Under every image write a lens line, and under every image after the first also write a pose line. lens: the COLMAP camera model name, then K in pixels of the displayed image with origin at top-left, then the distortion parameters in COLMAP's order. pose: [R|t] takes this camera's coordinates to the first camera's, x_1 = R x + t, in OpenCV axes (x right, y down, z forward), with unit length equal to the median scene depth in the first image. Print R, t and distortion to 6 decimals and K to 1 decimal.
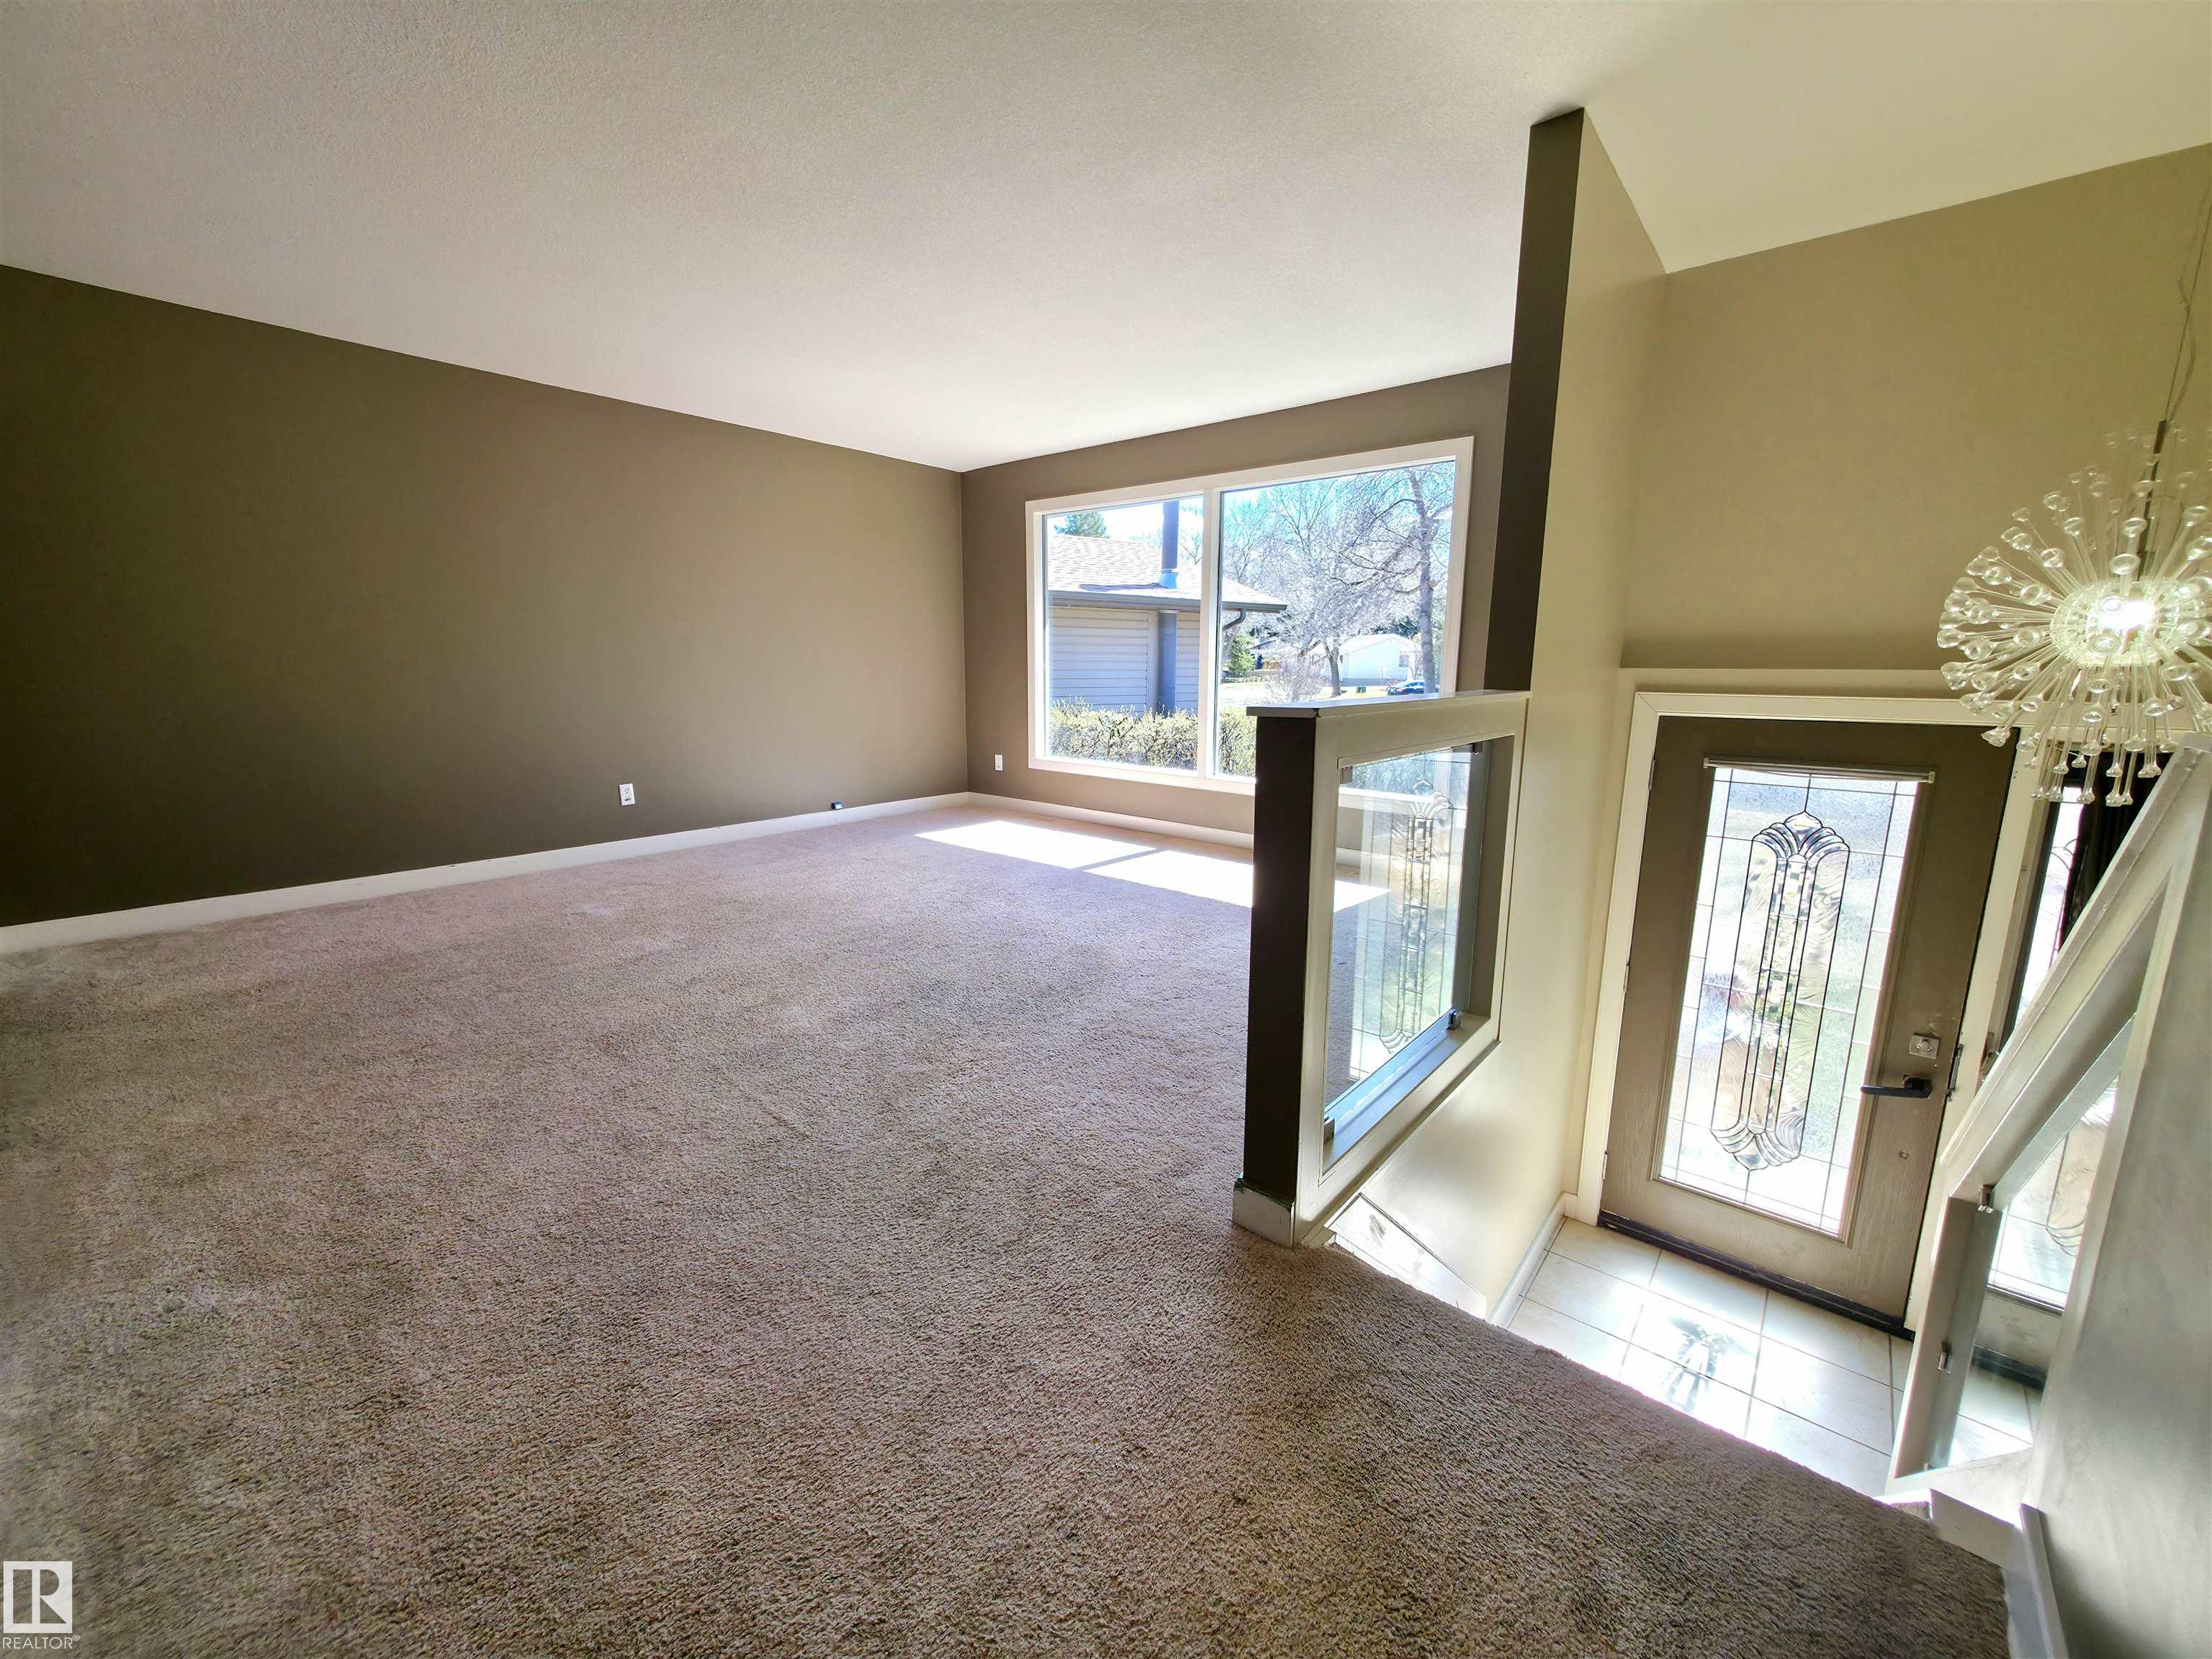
lens RADIAL K [[875.7, 0, 1096.3], [0, 875.7, 823.9], [0, 0, 1]] dist [0.000291, 0.000162]
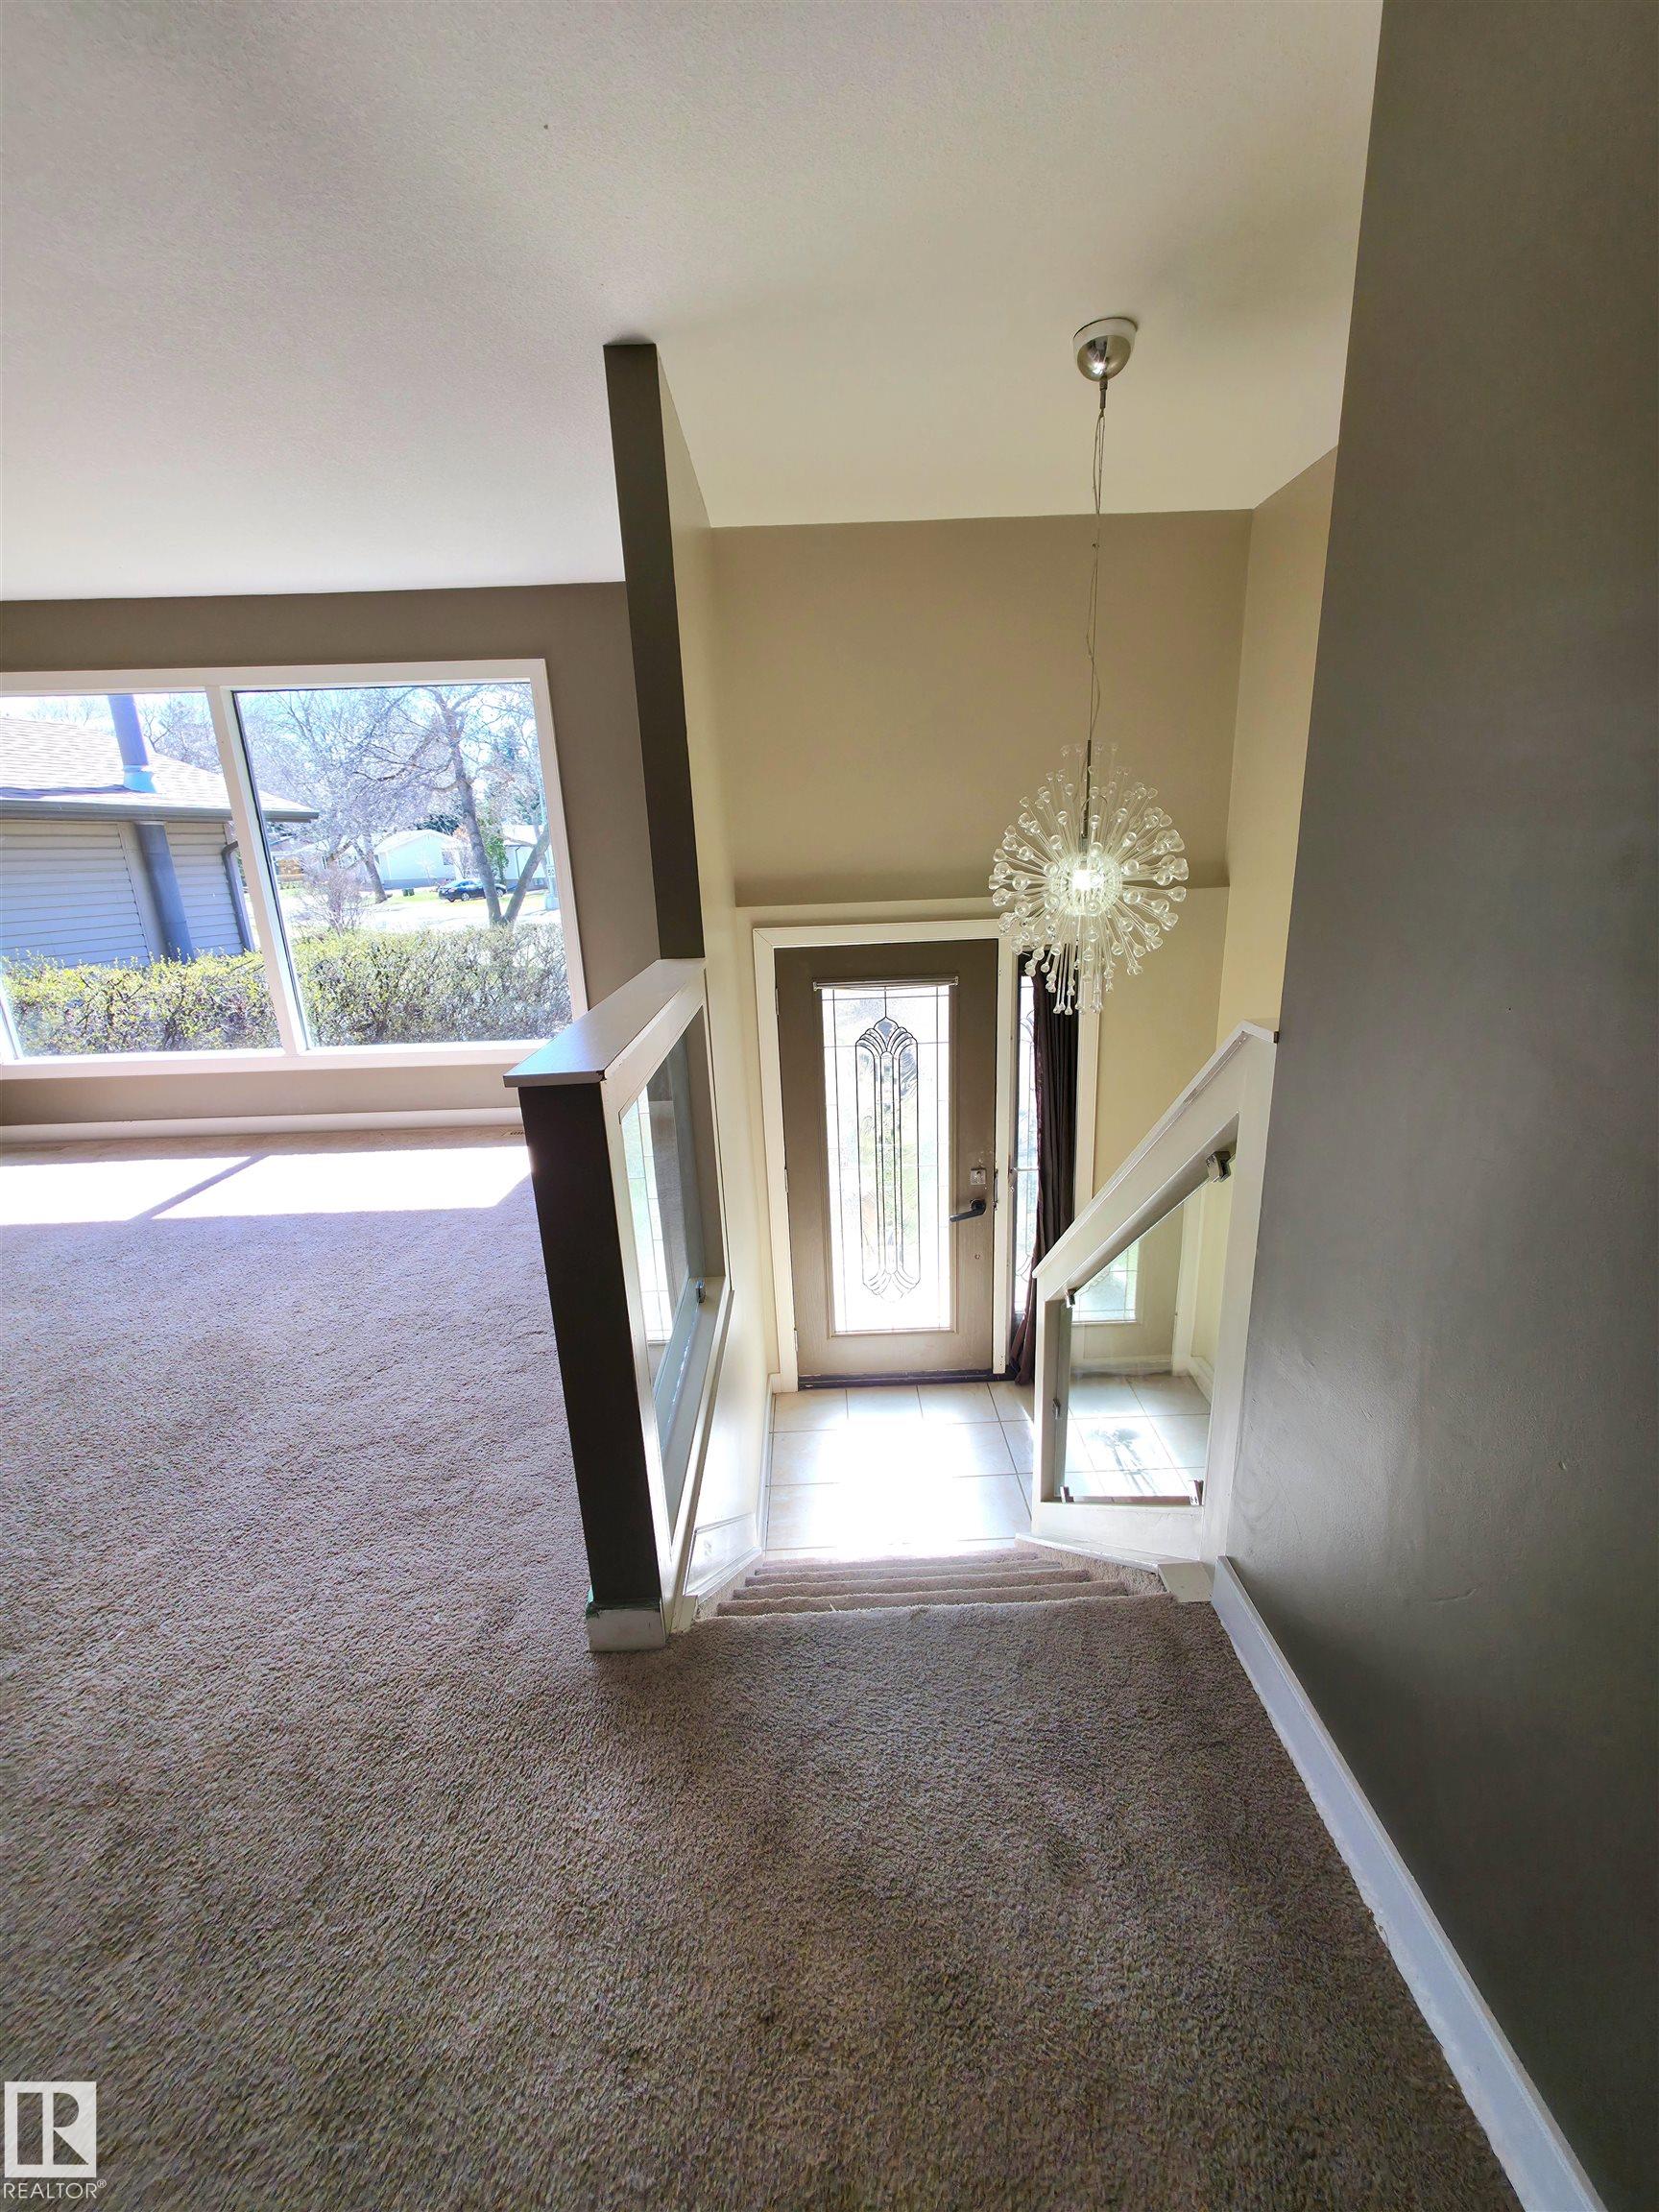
lens RADIAL K [[875.7, 0, 831.5], [0, 875.7, 1096.8], [0, 0, 1]] dist [0.000291, 0.000162]
pose [[0.742537, -0.213910, 0.634729, -0.058353], [0.160322, 0.976847, 0.141655, -0.095627], [-0.650335, -0.003423, 0.759640, 0.116486]]
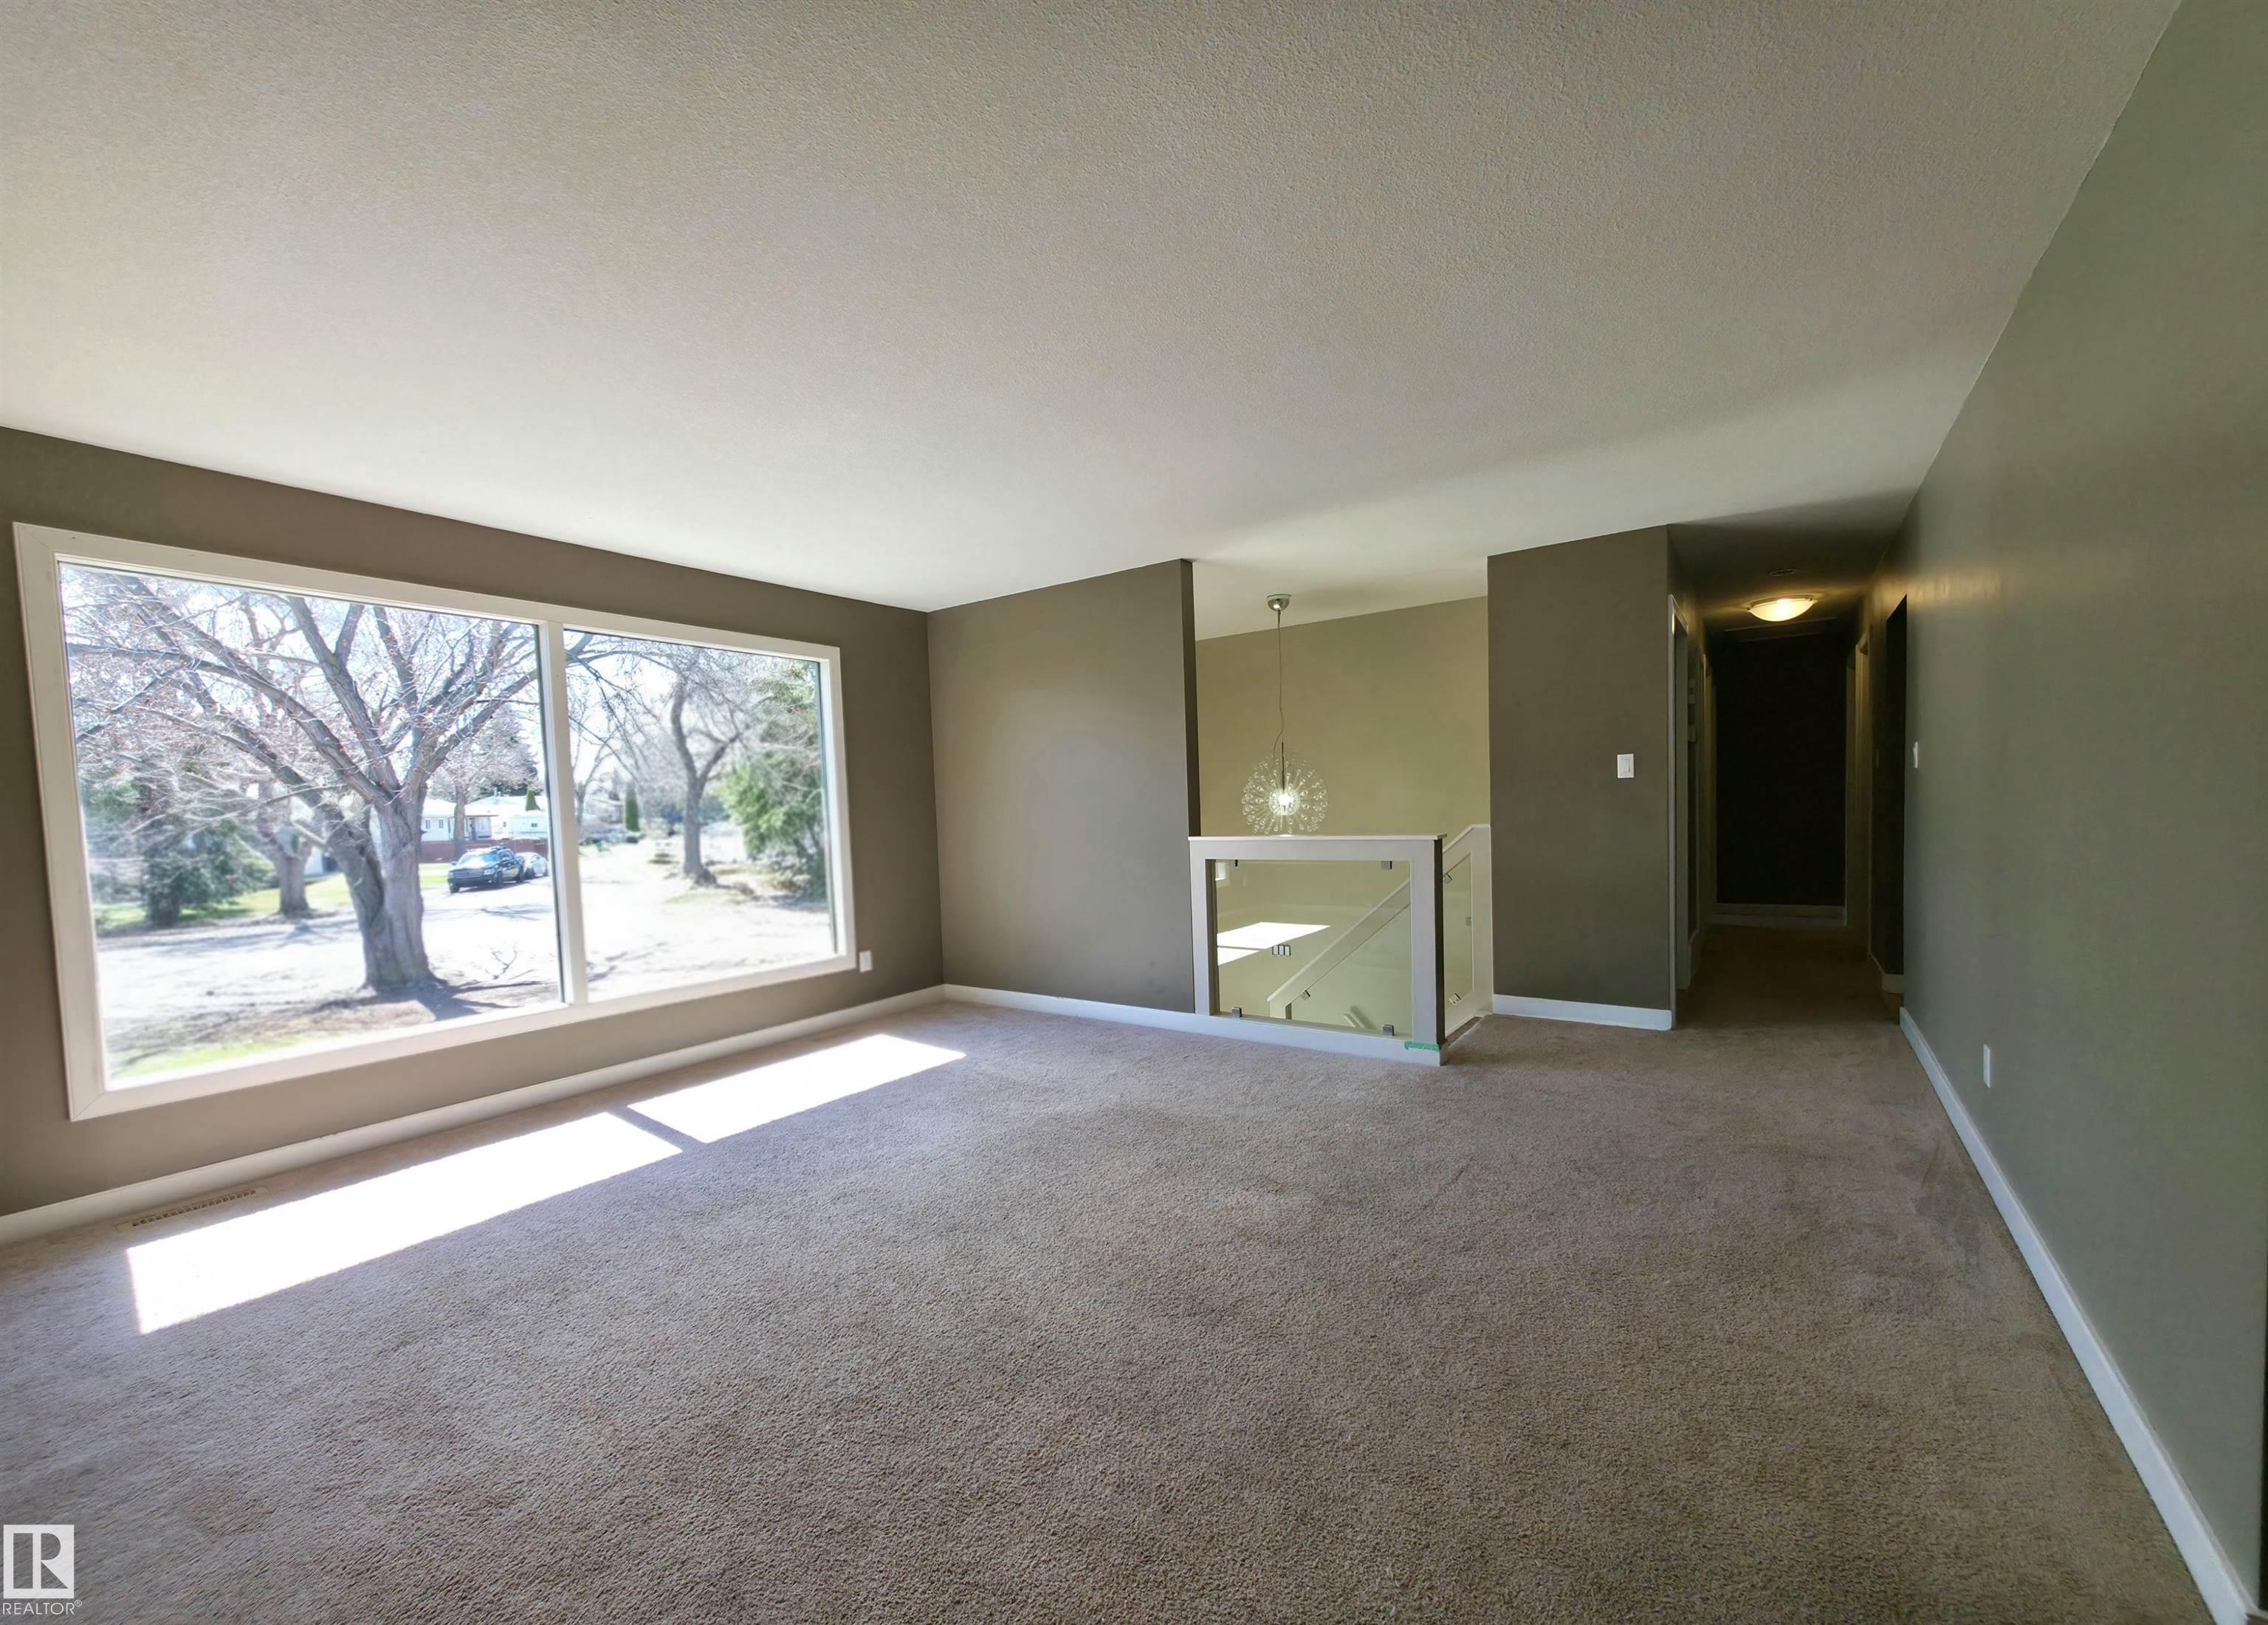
lens RADIAL K [[908.2, 0, 1109.4], [0, 908.2, 842.9], [0, 0, 1]] dist [-0.000726, 0.000009]
pose [[-0.078668, -0.046461, 0.995818, -1.229230], [0.213714, 0.974903, 0.062368, -0.255273], [-0.973724, 0.217726, -0.066764, 1.116281]]
